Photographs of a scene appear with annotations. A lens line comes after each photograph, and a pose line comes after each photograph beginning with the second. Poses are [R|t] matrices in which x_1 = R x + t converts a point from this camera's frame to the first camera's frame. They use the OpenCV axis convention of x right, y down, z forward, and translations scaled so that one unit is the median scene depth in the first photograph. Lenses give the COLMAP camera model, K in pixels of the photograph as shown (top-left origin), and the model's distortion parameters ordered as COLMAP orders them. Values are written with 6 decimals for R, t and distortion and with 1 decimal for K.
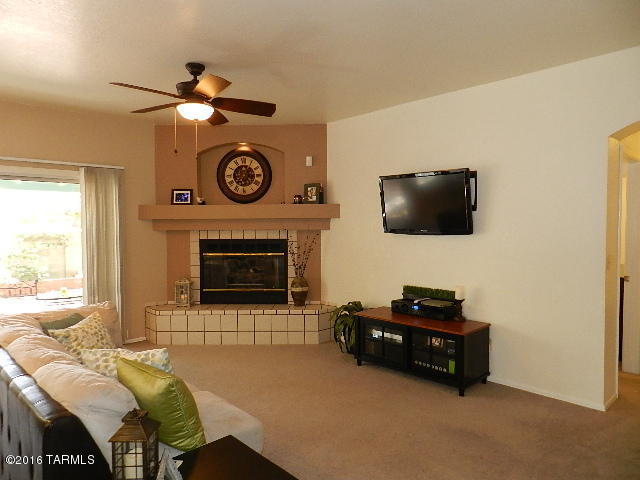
lens RADIAL K [[436.8, 0, 320.0], [0, 436.8, 240.0], [0, 0, 1]] dist [0.027165, -0.001405]
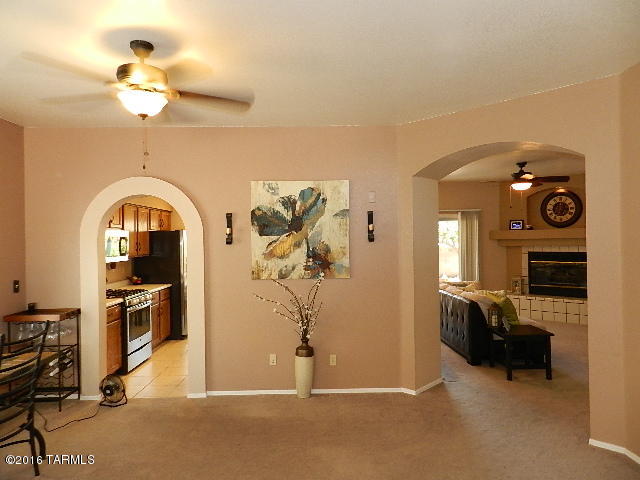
lens RADIAL K [[436.8, 0, 320.0], [0, 436.8, 240.0], [0, 0, 1]] dist [0.027165, -0.001405]
pose [[0.736177, -0.005154, -0.676770, 0.234007], [-0.014379, 0.999626, -0.023254, 0.003667], [0.676637, 0.026850, 0.735827, -0.640643]]
